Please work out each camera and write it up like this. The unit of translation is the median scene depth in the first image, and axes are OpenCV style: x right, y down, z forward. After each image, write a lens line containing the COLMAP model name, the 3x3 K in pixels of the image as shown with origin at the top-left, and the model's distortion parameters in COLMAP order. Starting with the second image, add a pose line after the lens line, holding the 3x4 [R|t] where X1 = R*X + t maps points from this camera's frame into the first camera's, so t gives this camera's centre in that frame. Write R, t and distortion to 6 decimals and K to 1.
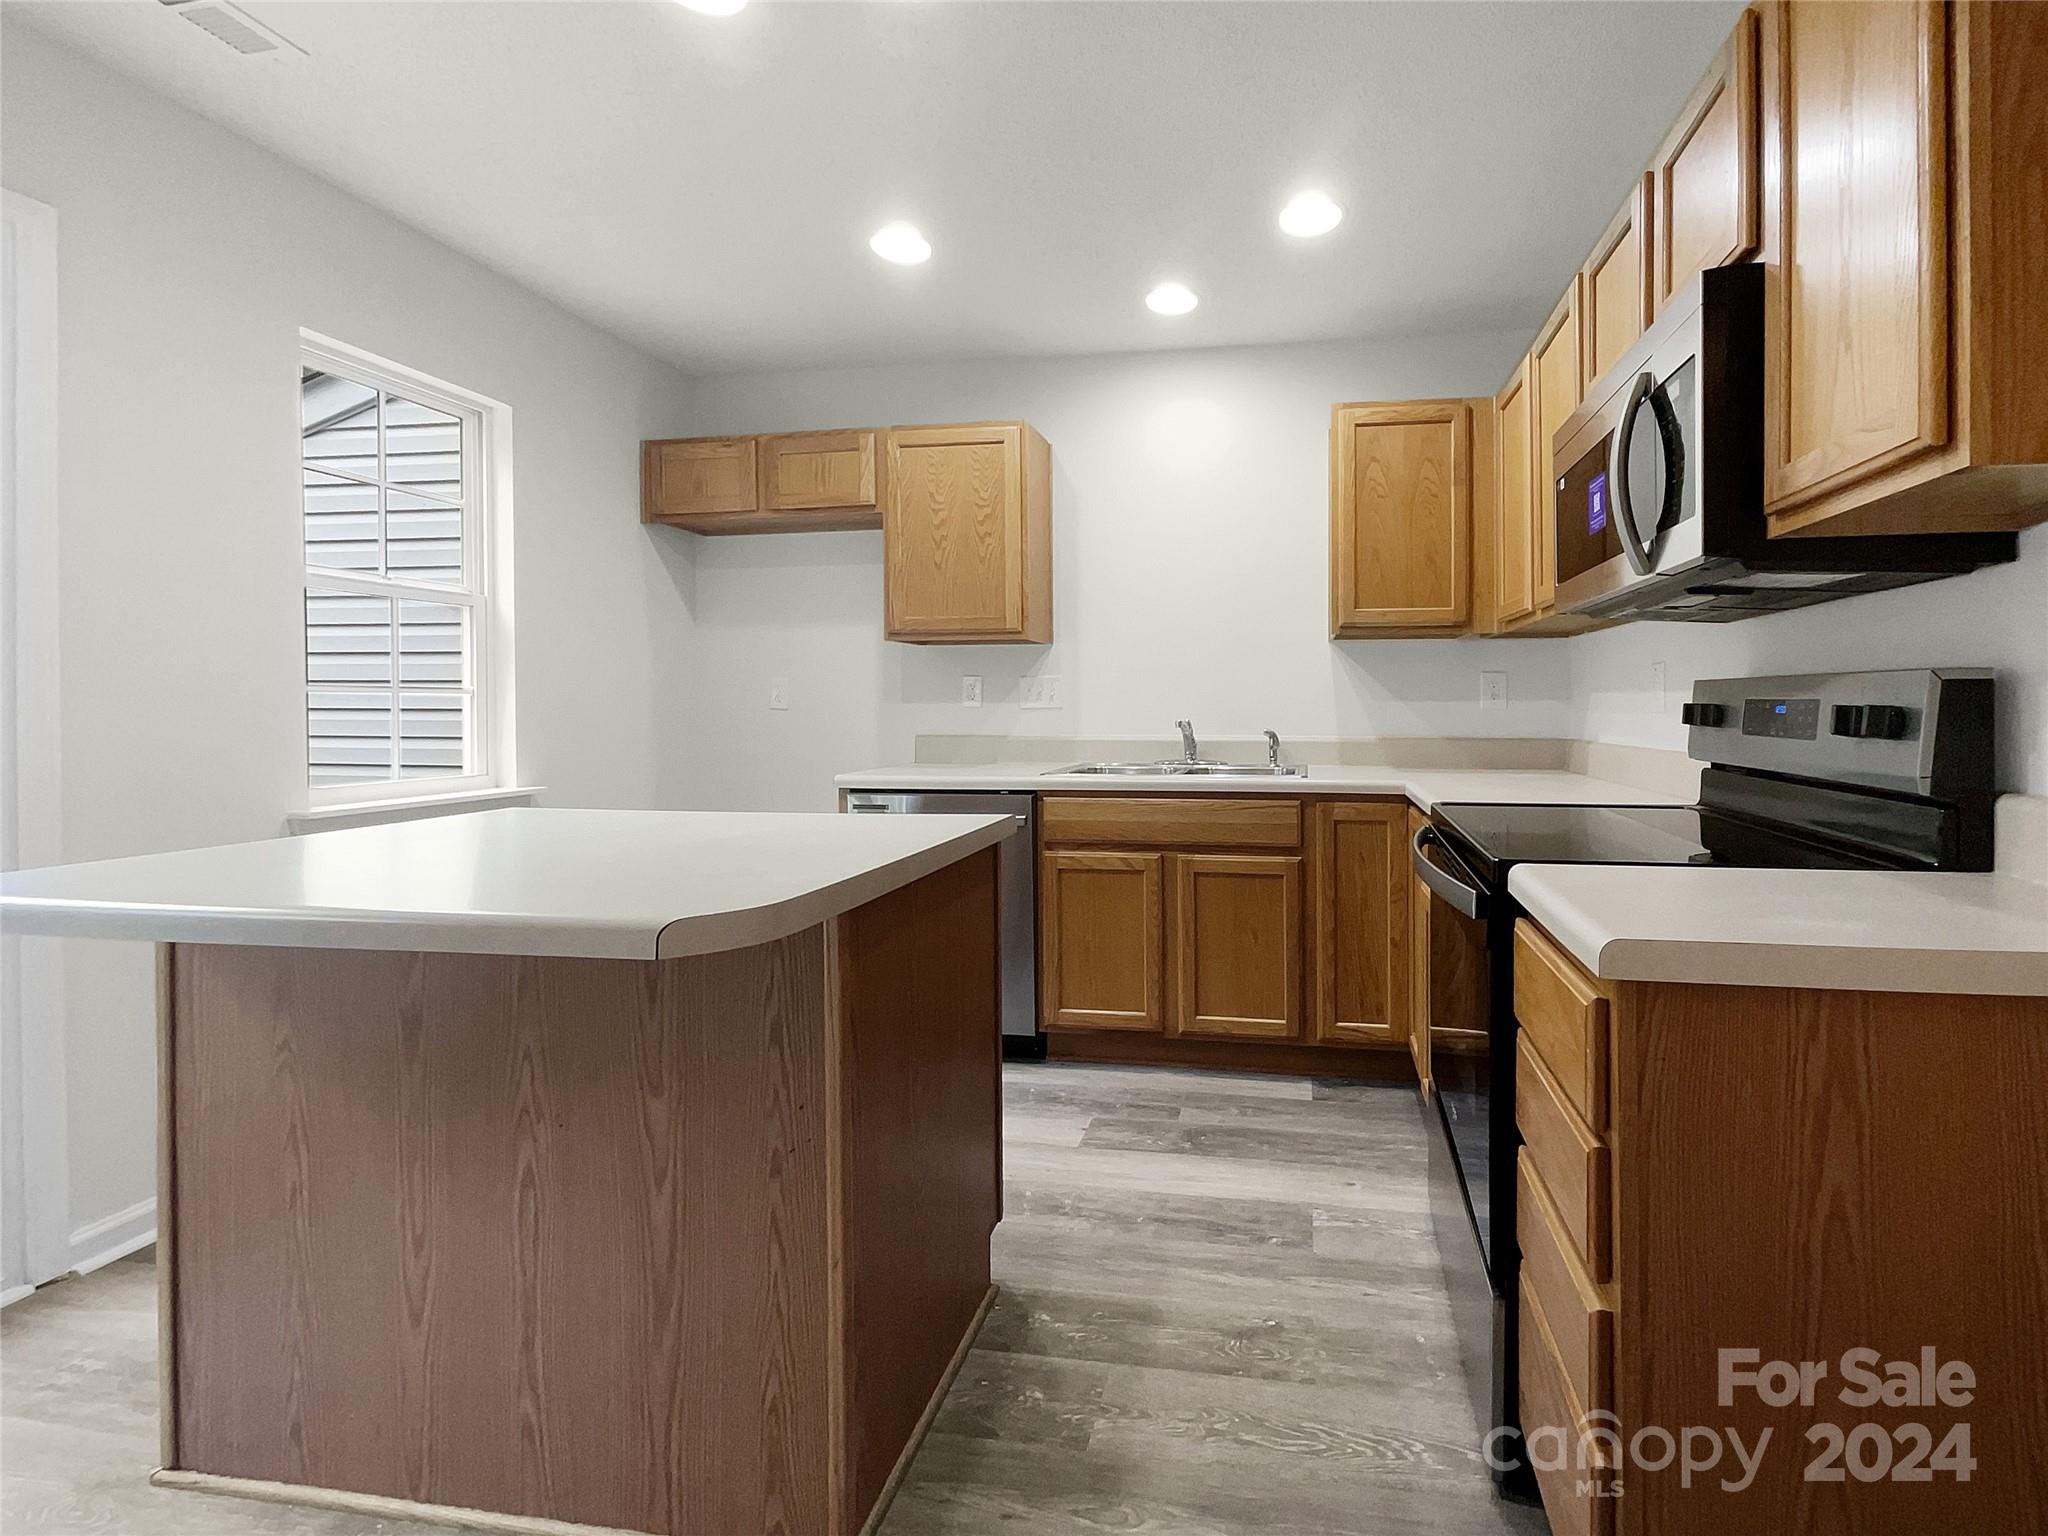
lens RADIAL K [[873.5, 0, 1206.9], [0, 873.5, 714.3], [0, 0, 1]] dist [0.000128, -0.001380]
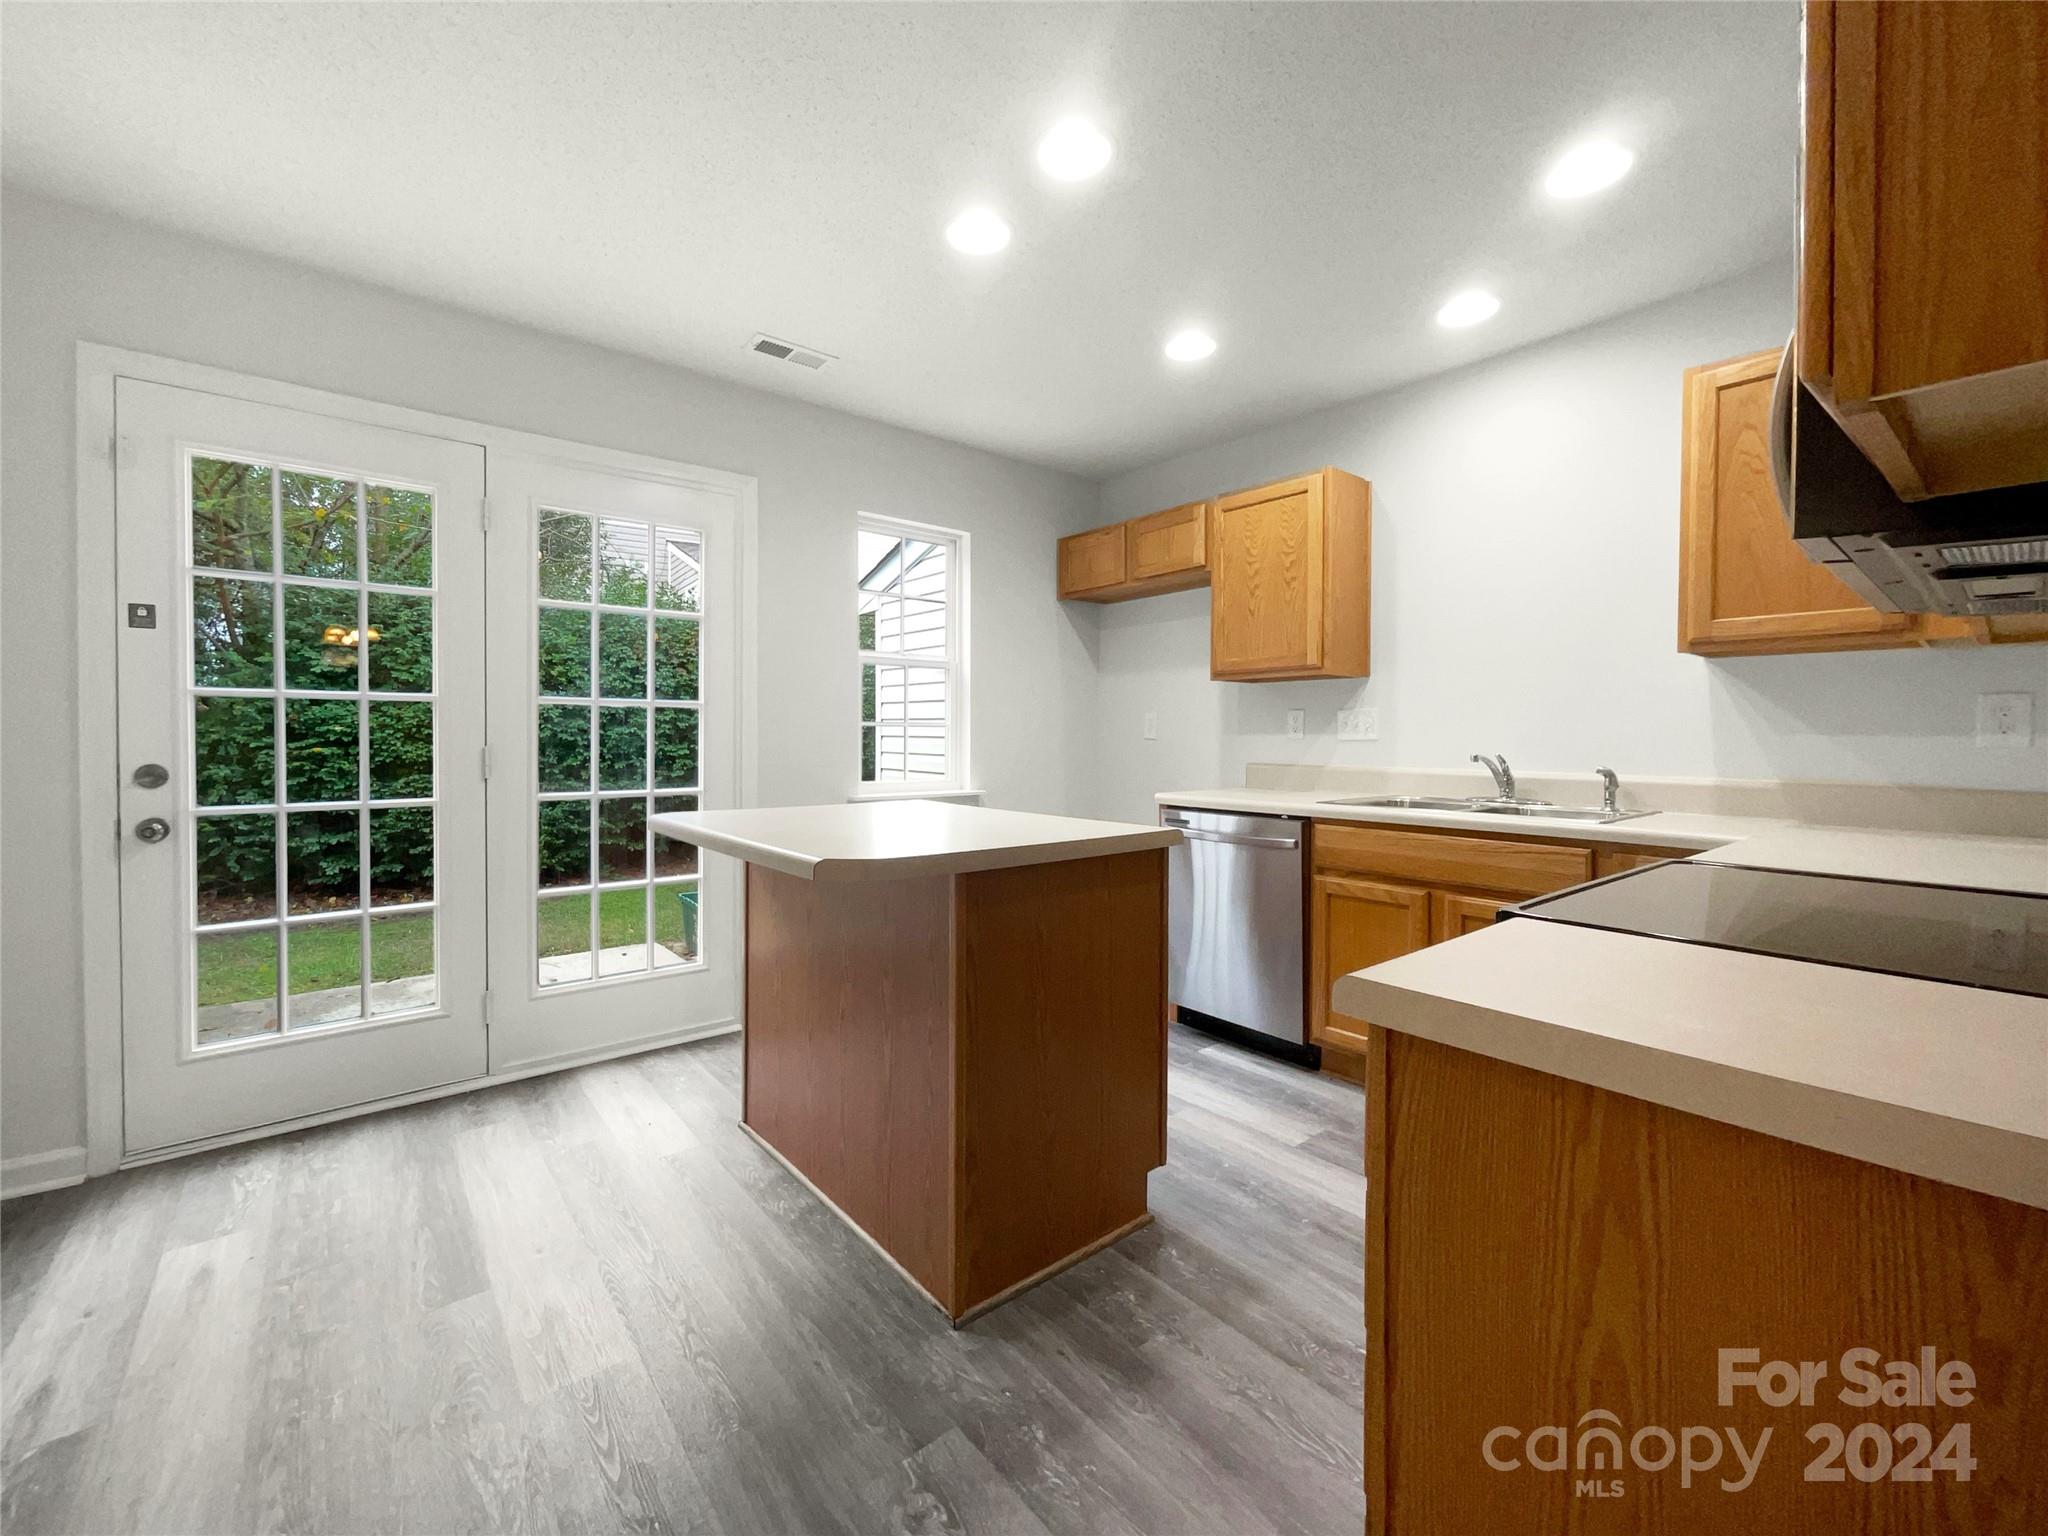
lens RADIAL K [[836.6, 0, 1038.7], [0, 836.6, 755.6], [0, 0, 1]] dist [-0.008220, 0.001133]
pose [[0.741050, 0.022468, -0.671074, 0.288300], [-0.016428, 0.999748, 0.015330, 0.002644], [0.671249, -0.000336, 0.741232, 0.027237]]
